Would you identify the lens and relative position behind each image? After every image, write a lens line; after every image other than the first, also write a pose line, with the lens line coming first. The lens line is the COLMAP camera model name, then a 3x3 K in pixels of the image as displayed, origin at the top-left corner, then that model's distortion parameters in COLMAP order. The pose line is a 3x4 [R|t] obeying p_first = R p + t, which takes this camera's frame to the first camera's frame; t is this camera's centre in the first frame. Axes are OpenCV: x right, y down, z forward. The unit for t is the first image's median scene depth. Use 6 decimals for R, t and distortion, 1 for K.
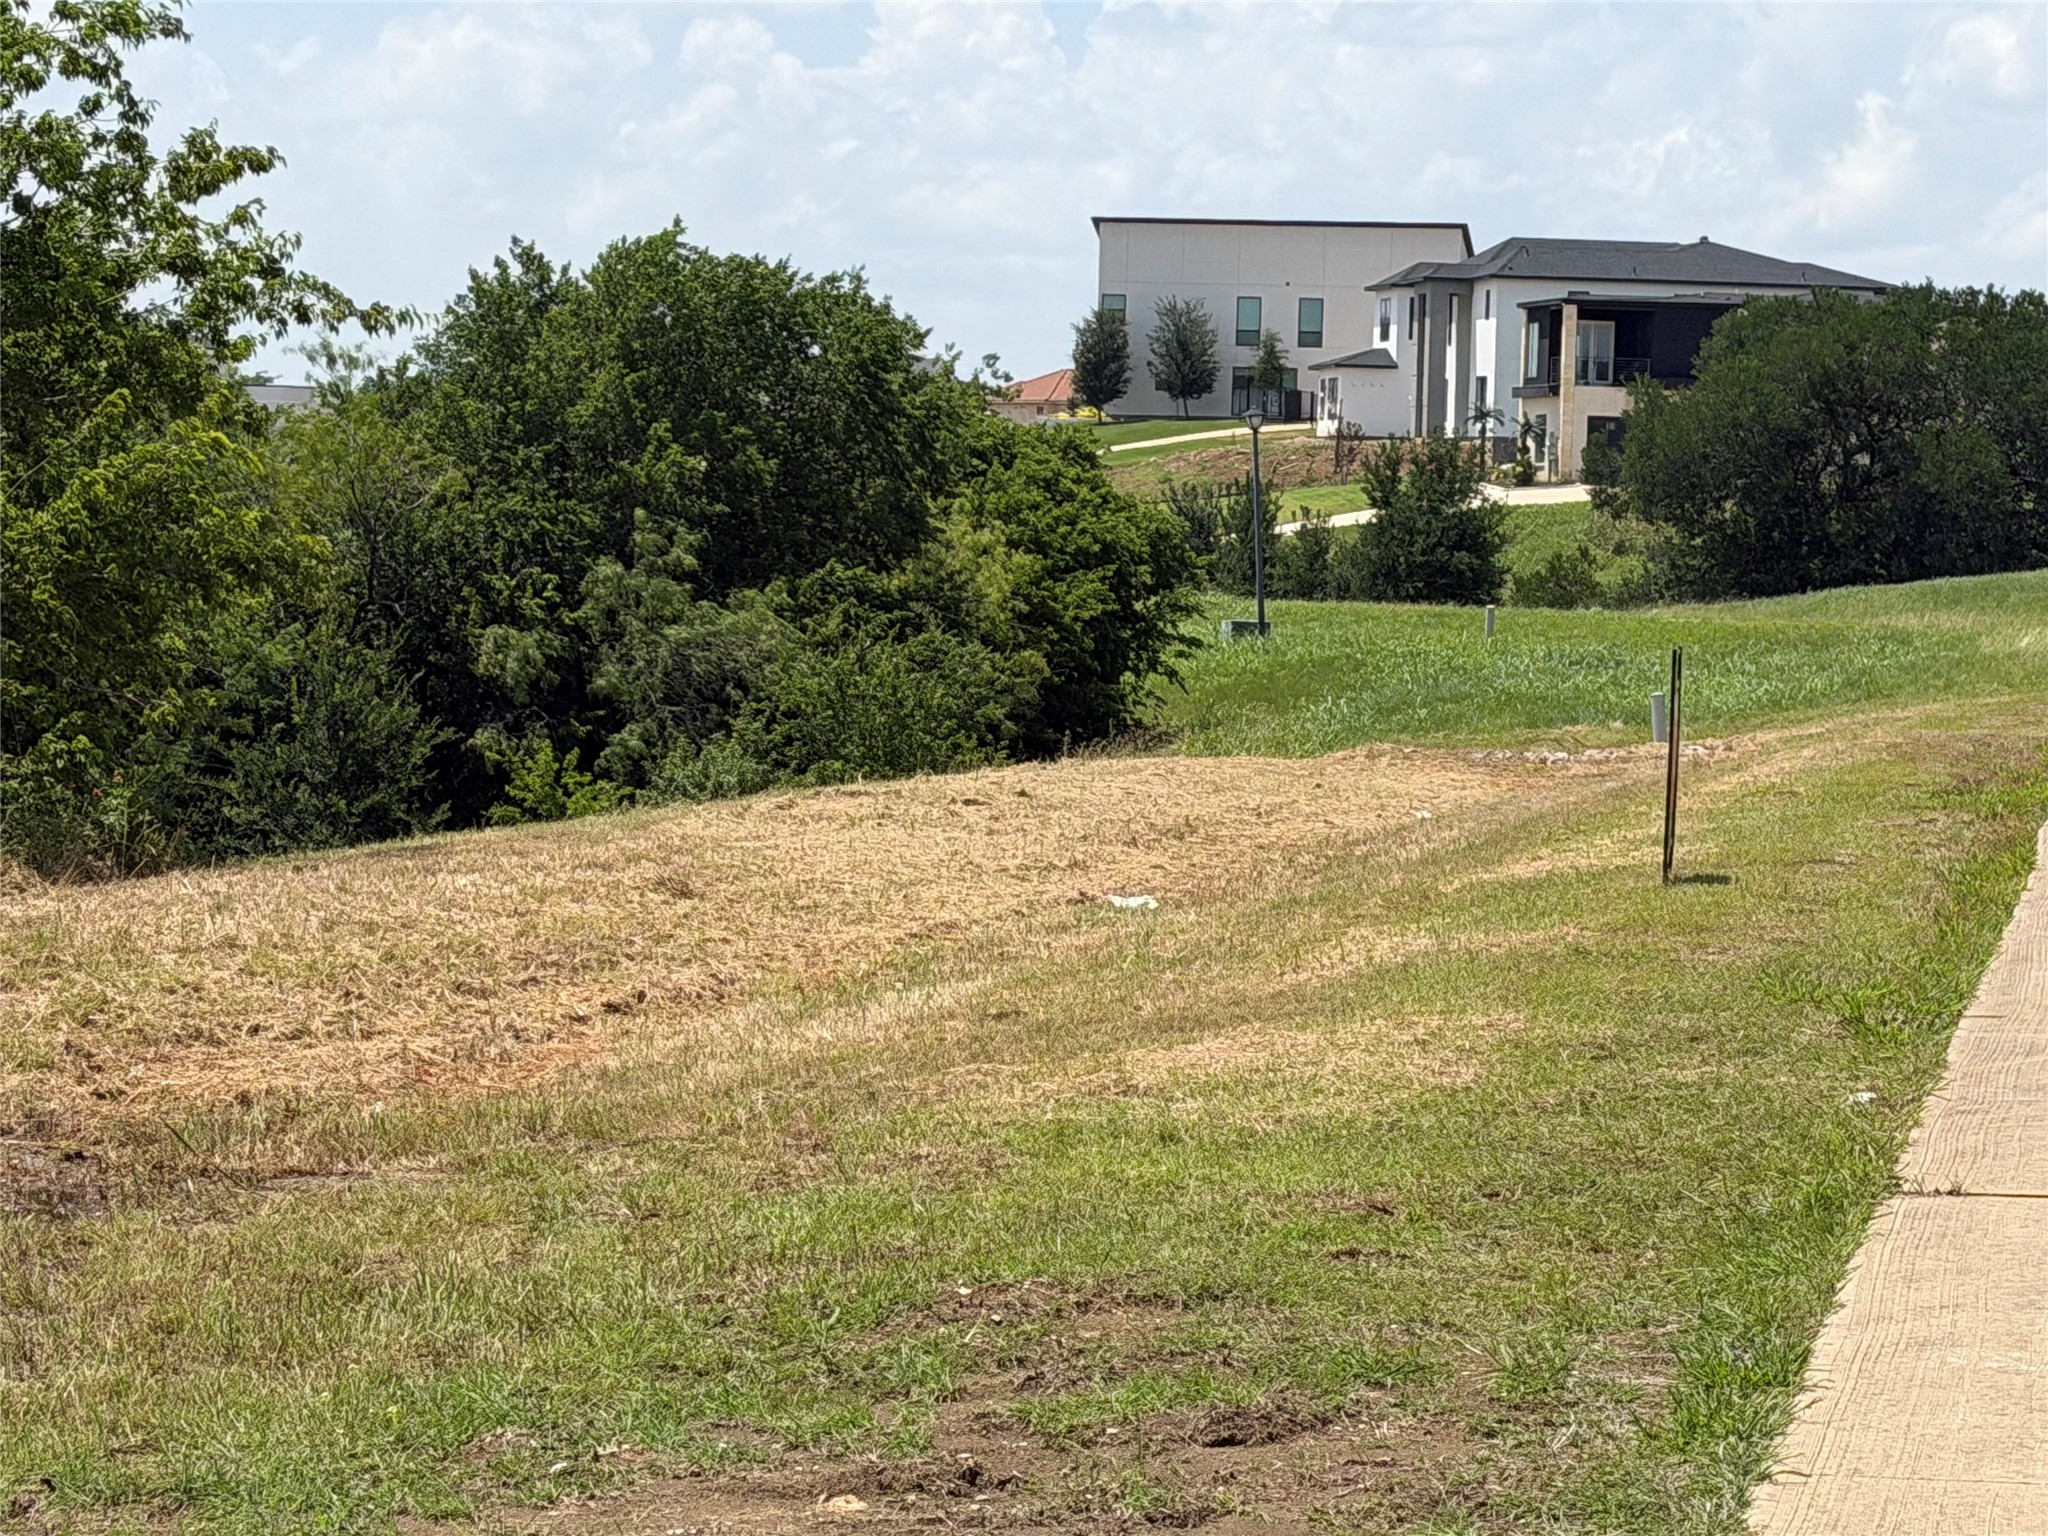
lens RADIAL K [[5524.4, 0, 1022.7], [0, 5524.4, 769.2], [0, 0, 1]] dist [0.174875, 0.000000]
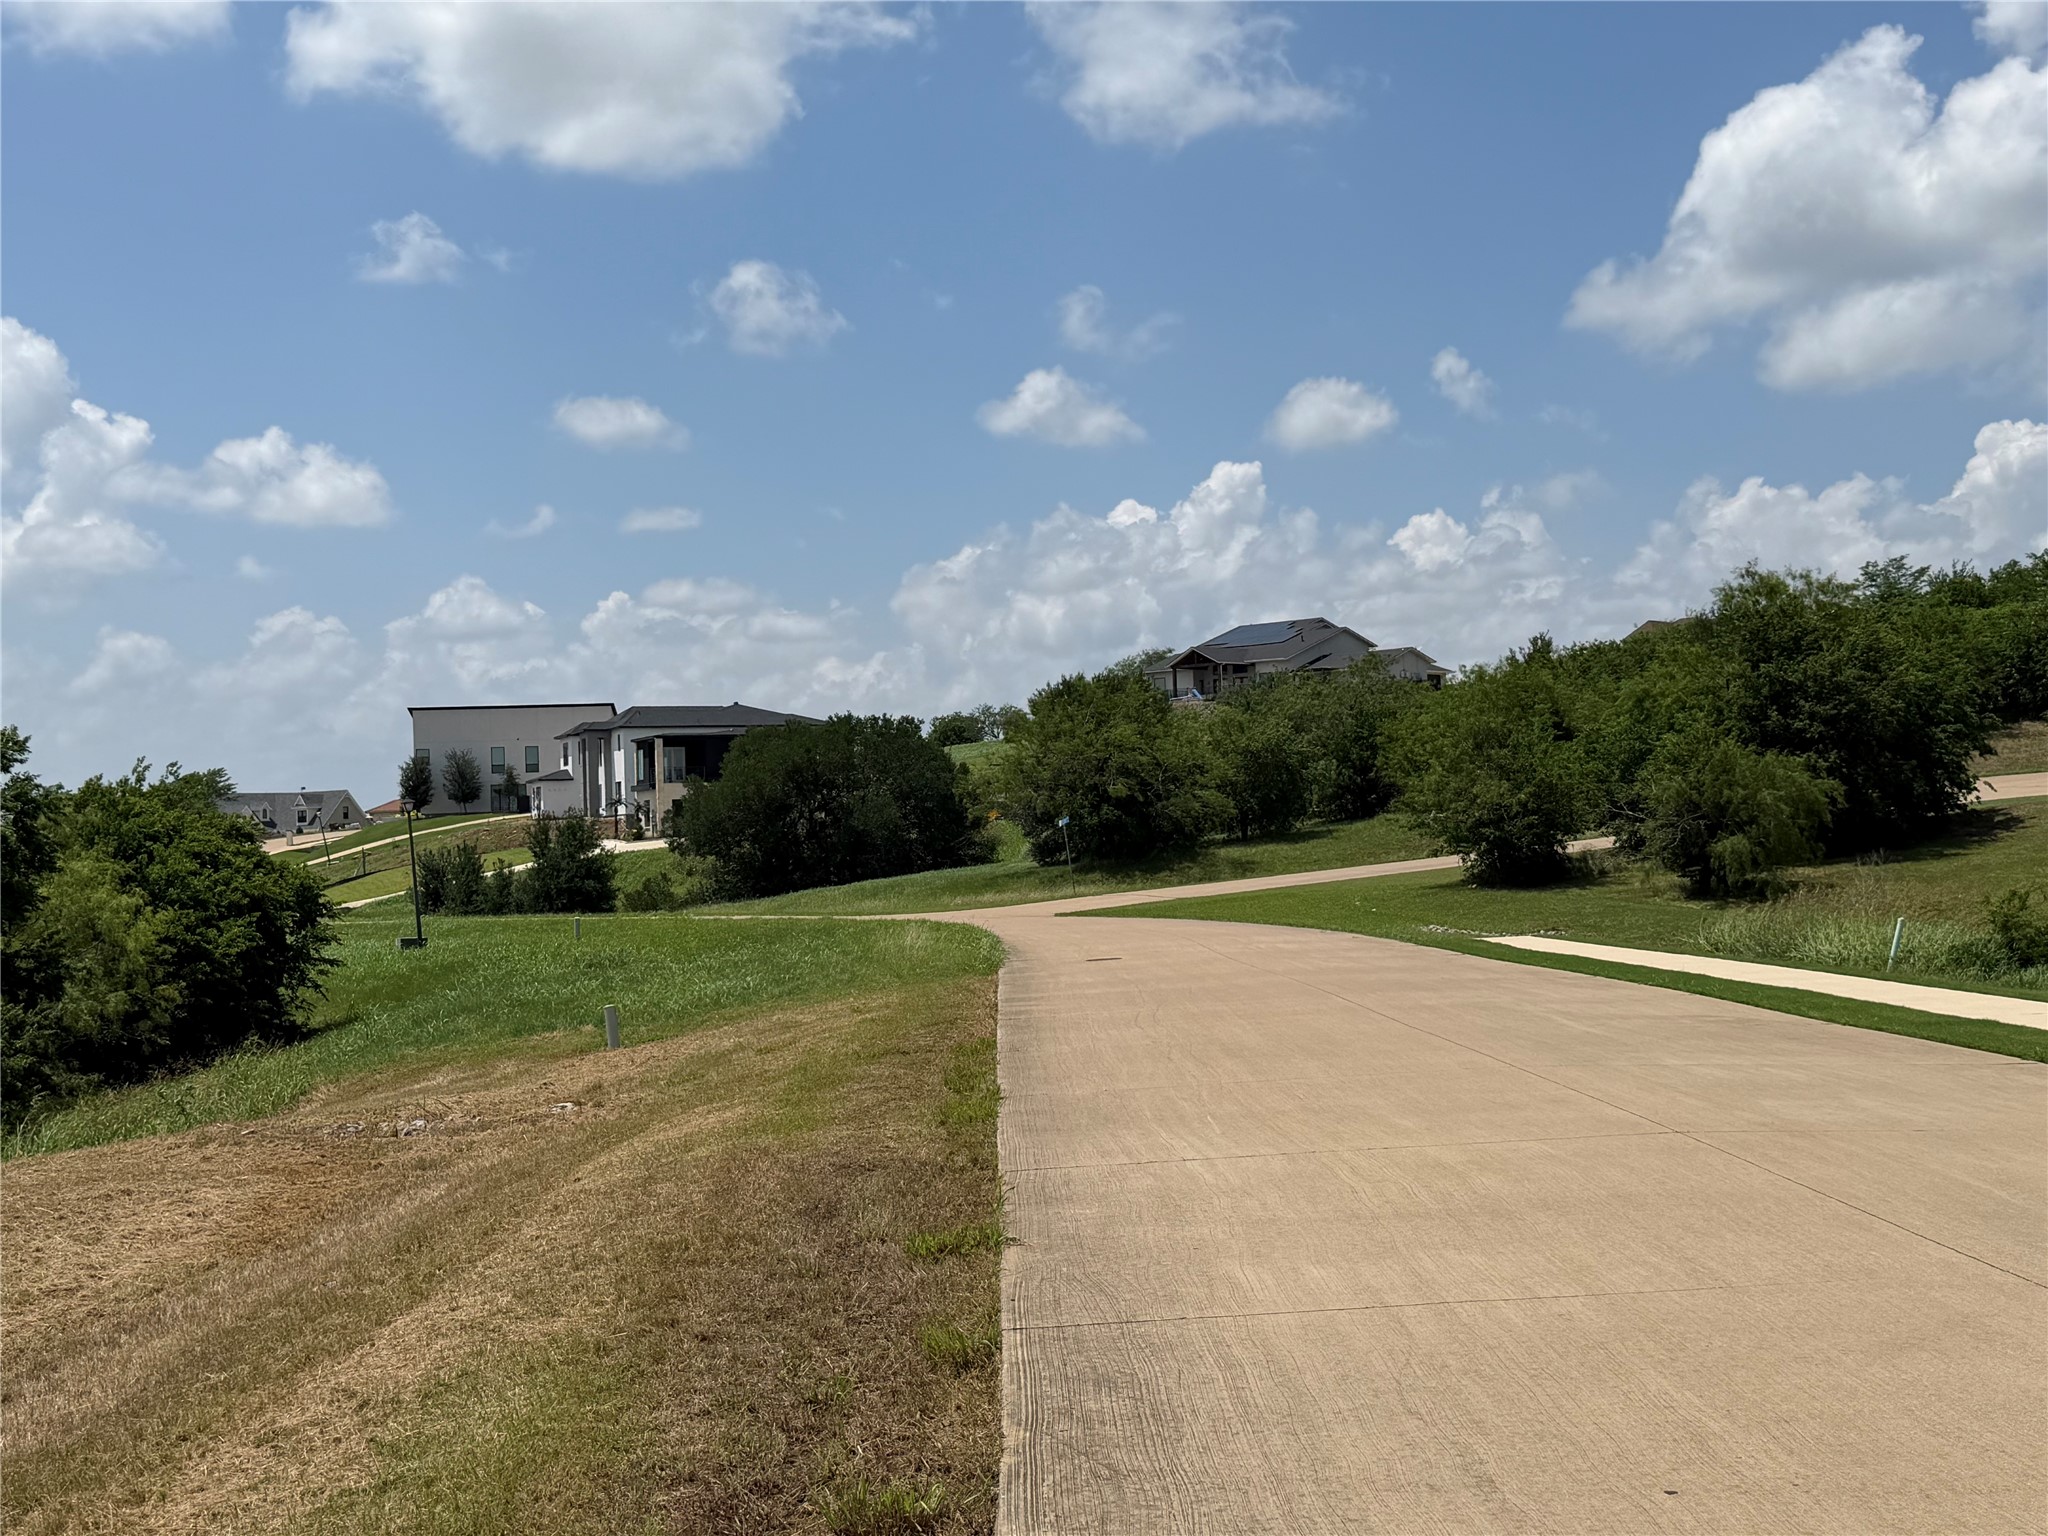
lens RADIAL K [[2684.8, 0, 1023.6], [0, 2684.8, 766.0], [0, 0, 1]] dist [0.001252, 0.000000]
pose [[0.974673, -0.049302, 0.218131, 0.029105], [0.066144, 0.995310, -0.070590, -0.006828], [-0.213628, 0.083230, 0.973363, 0.155222]]
